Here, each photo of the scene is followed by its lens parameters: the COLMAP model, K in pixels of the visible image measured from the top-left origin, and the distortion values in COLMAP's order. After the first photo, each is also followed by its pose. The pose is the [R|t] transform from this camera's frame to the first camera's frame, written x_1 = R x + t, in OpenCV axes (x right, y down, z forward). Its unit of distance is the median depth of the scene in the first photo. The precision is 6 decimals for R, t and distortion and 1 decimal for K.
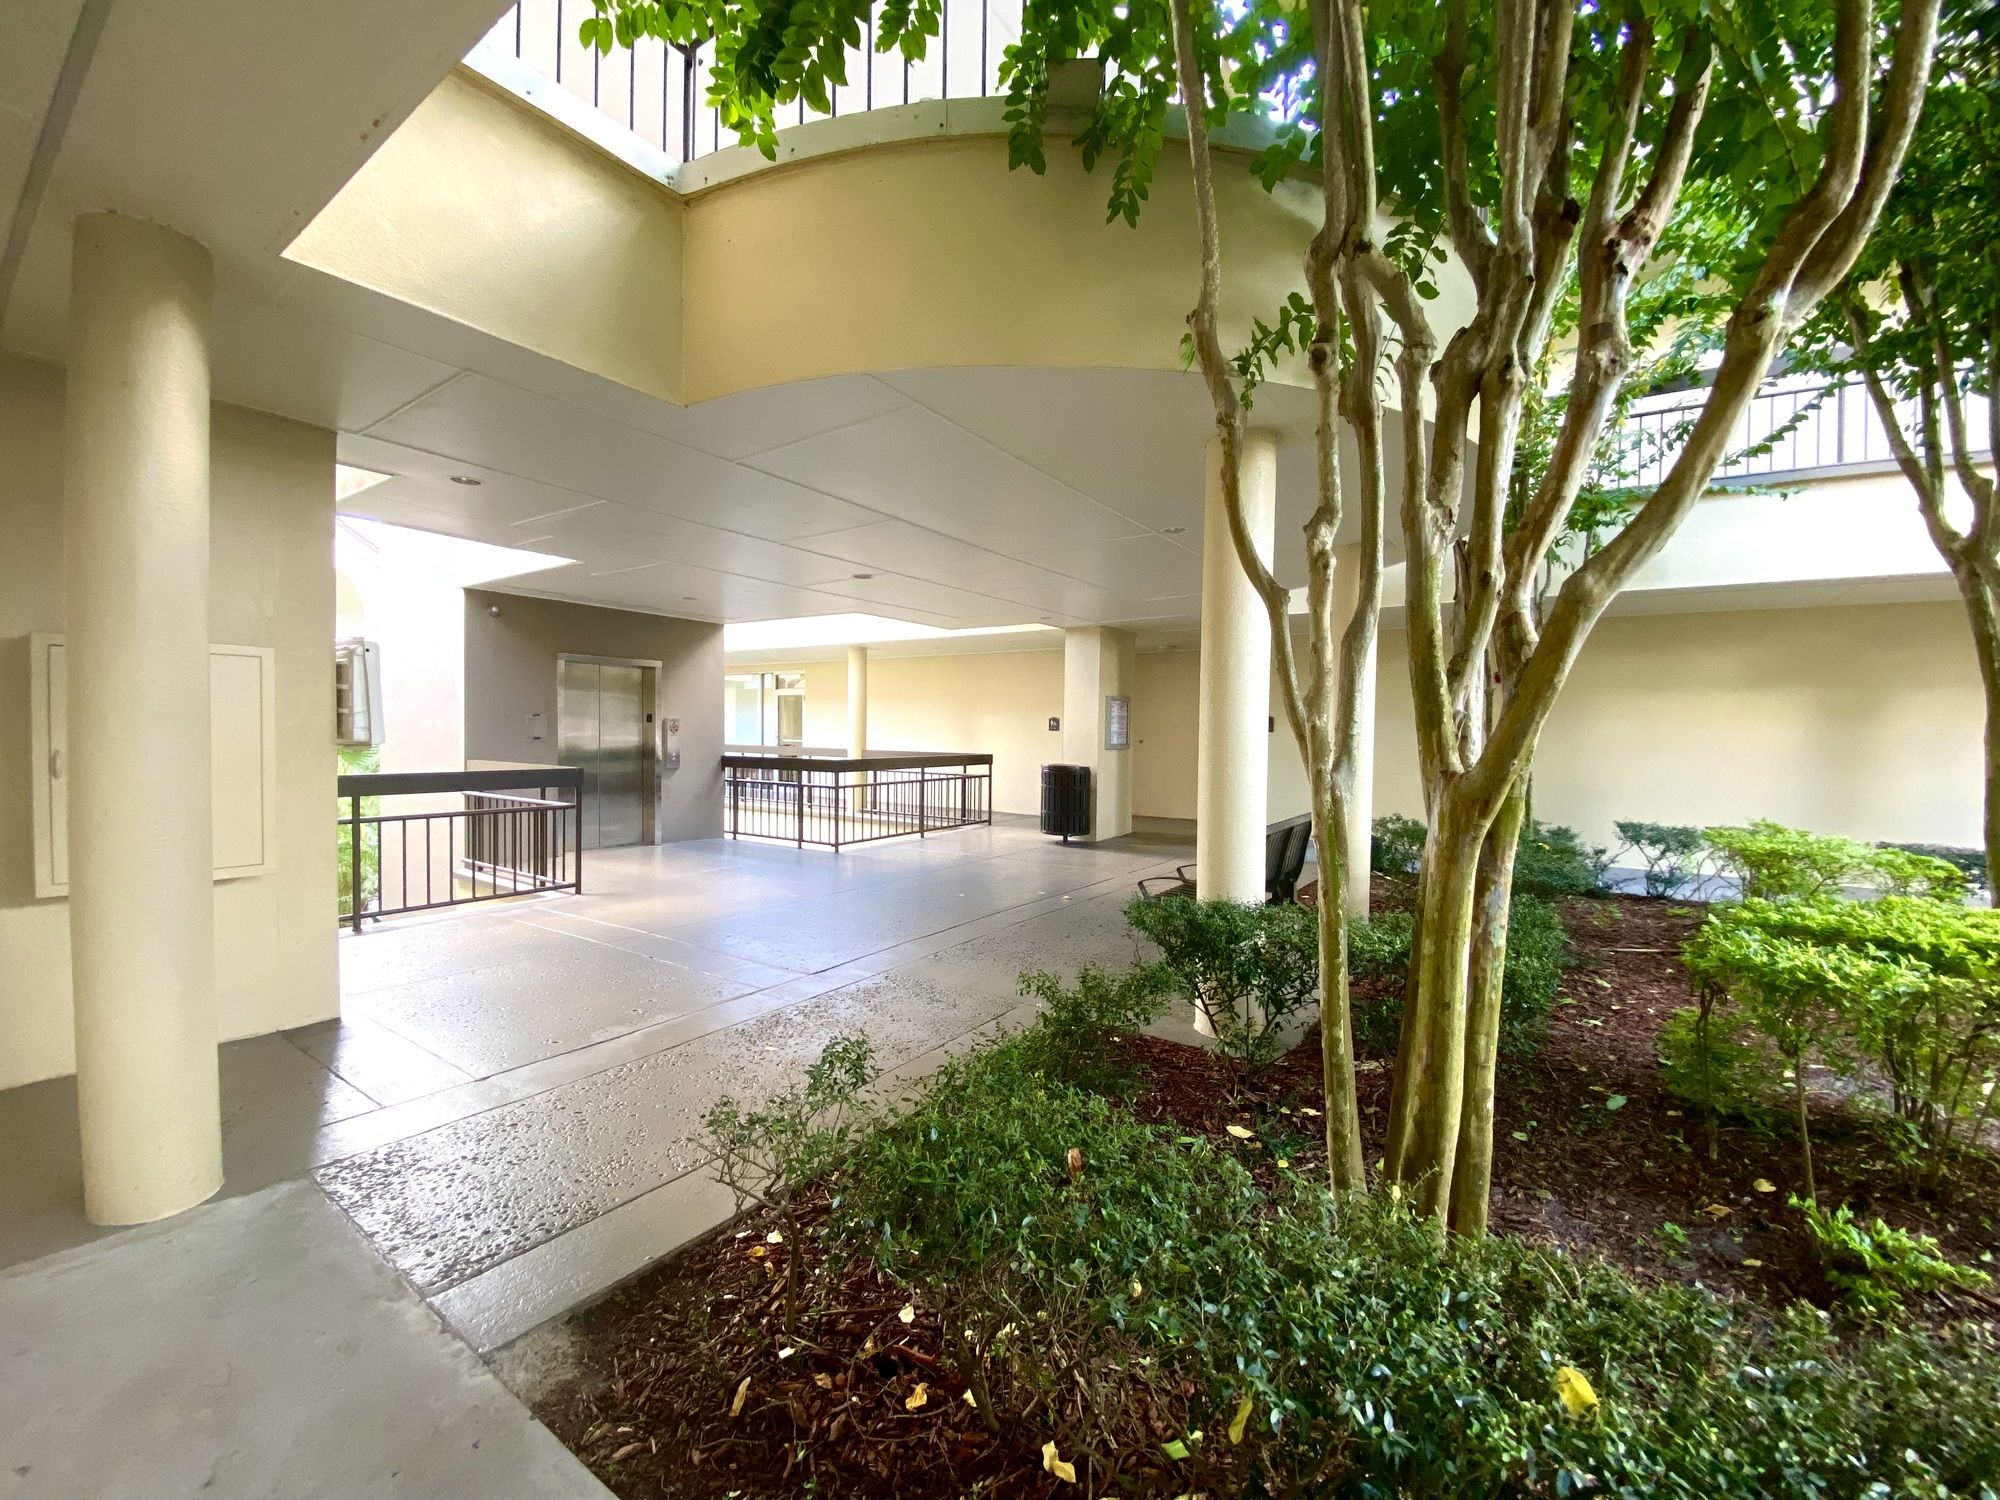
lens RADIAL K [[802.5, 0, 1000.0], [0, 802.5, 750.0], [0, 0, 1]] dist [0.000314, -0.012377]
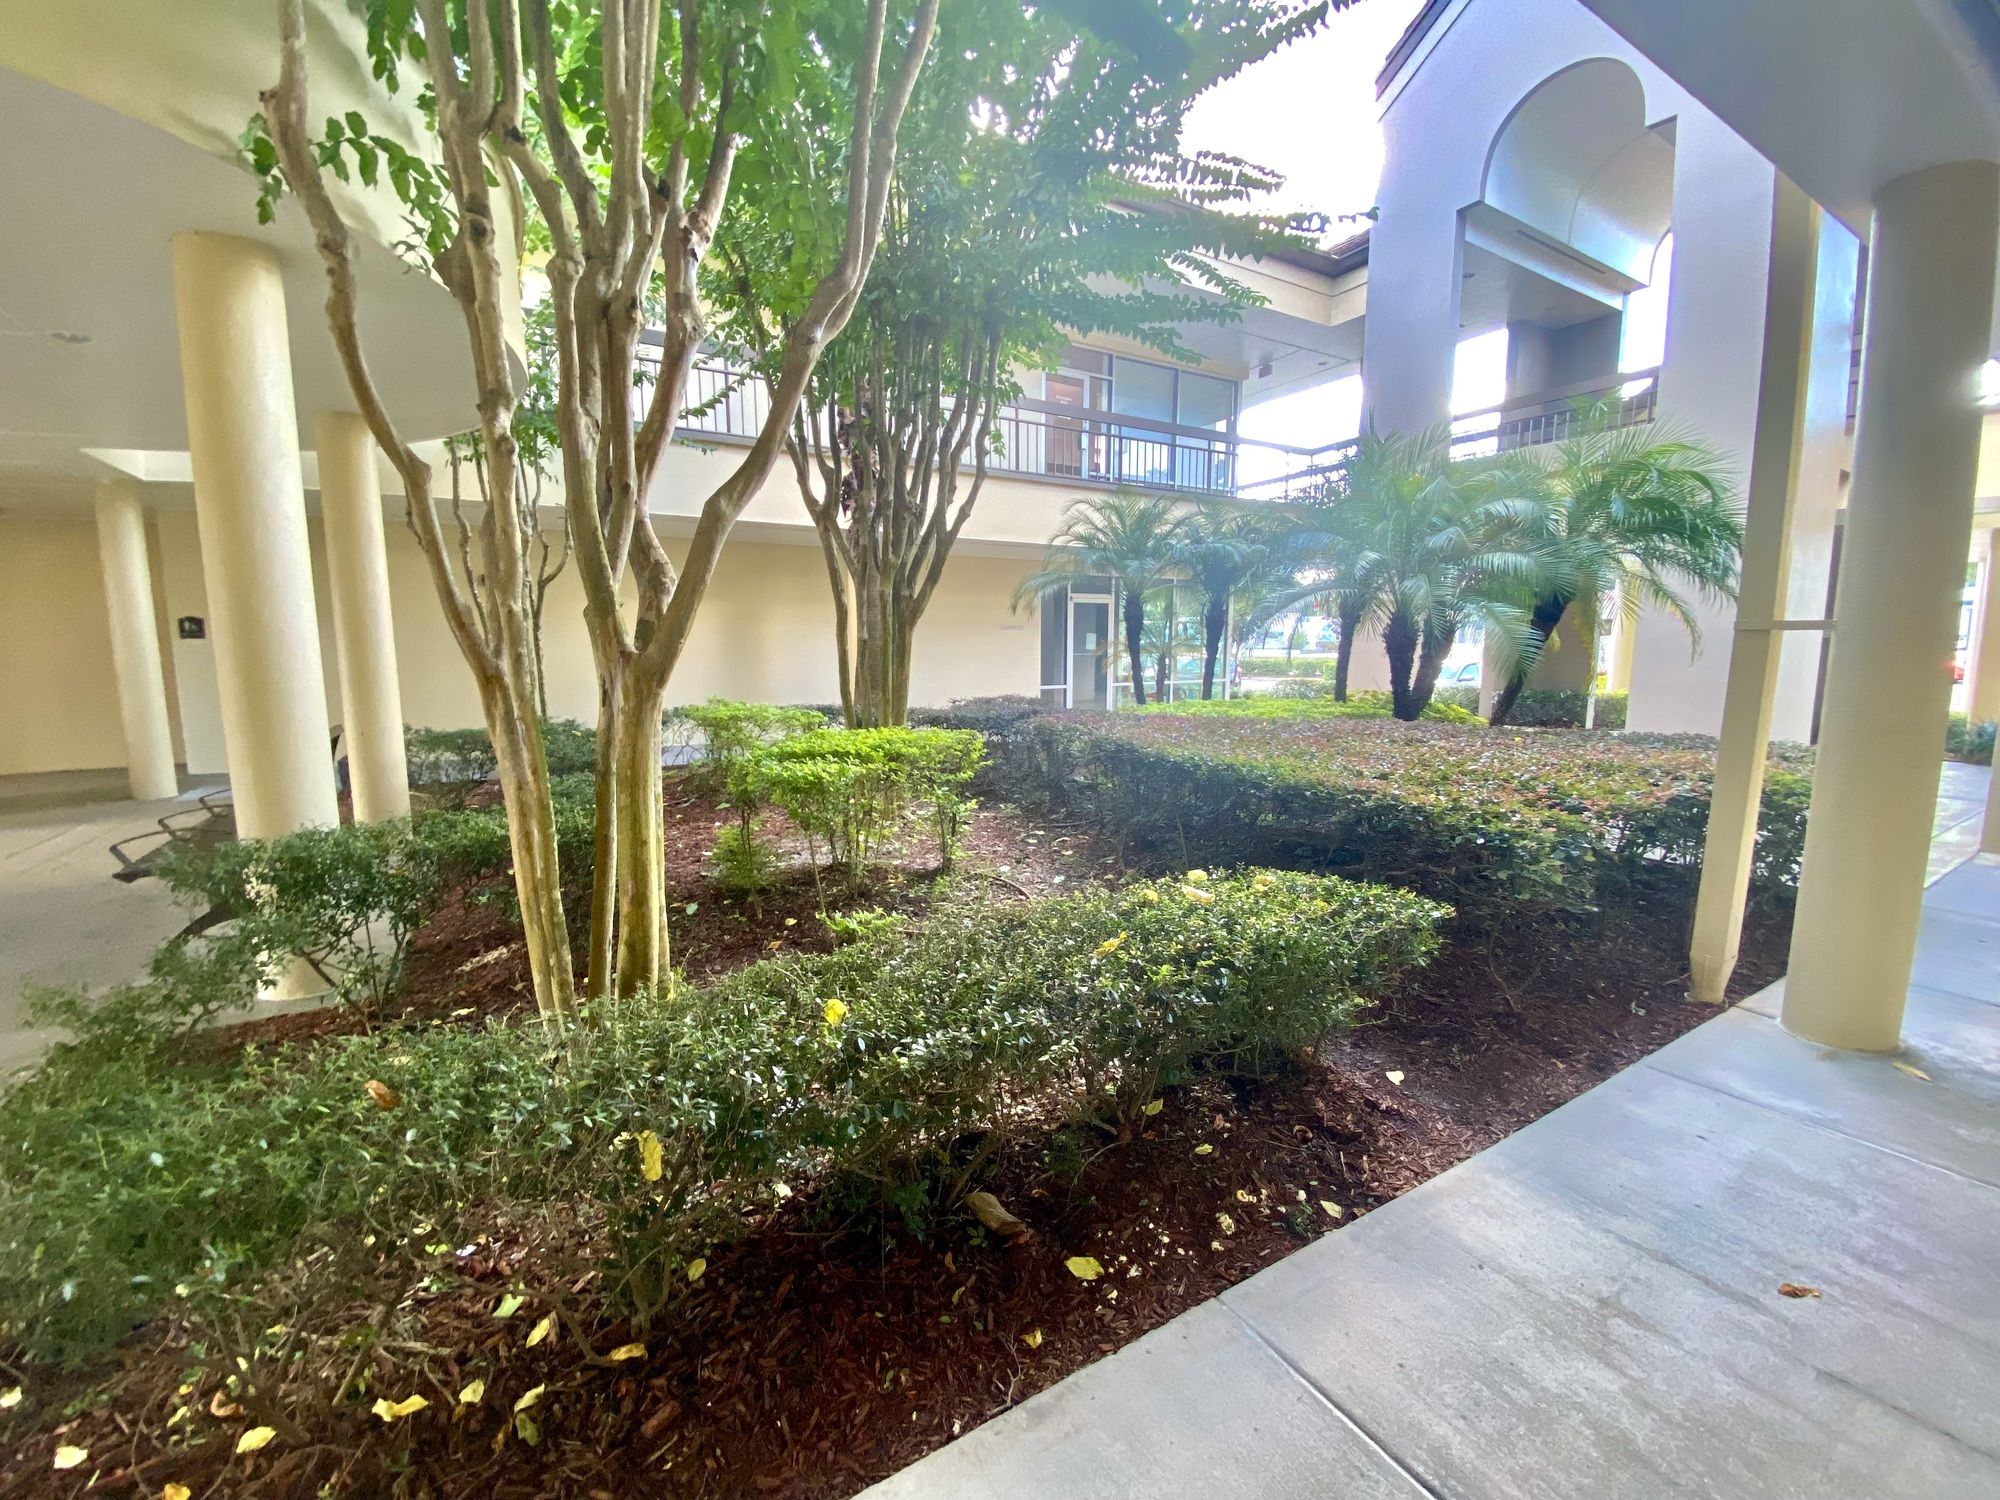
lens RADIAL K [[774.6, 0, 1000.0], [0, 774.6, 750.0], [0, 0, 1]] dist [0.000492, -0.013969]
pose [[0.411690, -0.142054, 0.900184, -0.152219], [0.030099, 0.989357, 0.142361, 0.013745], [-0.910827, -0.031514, 0.411584, 0.009029]]
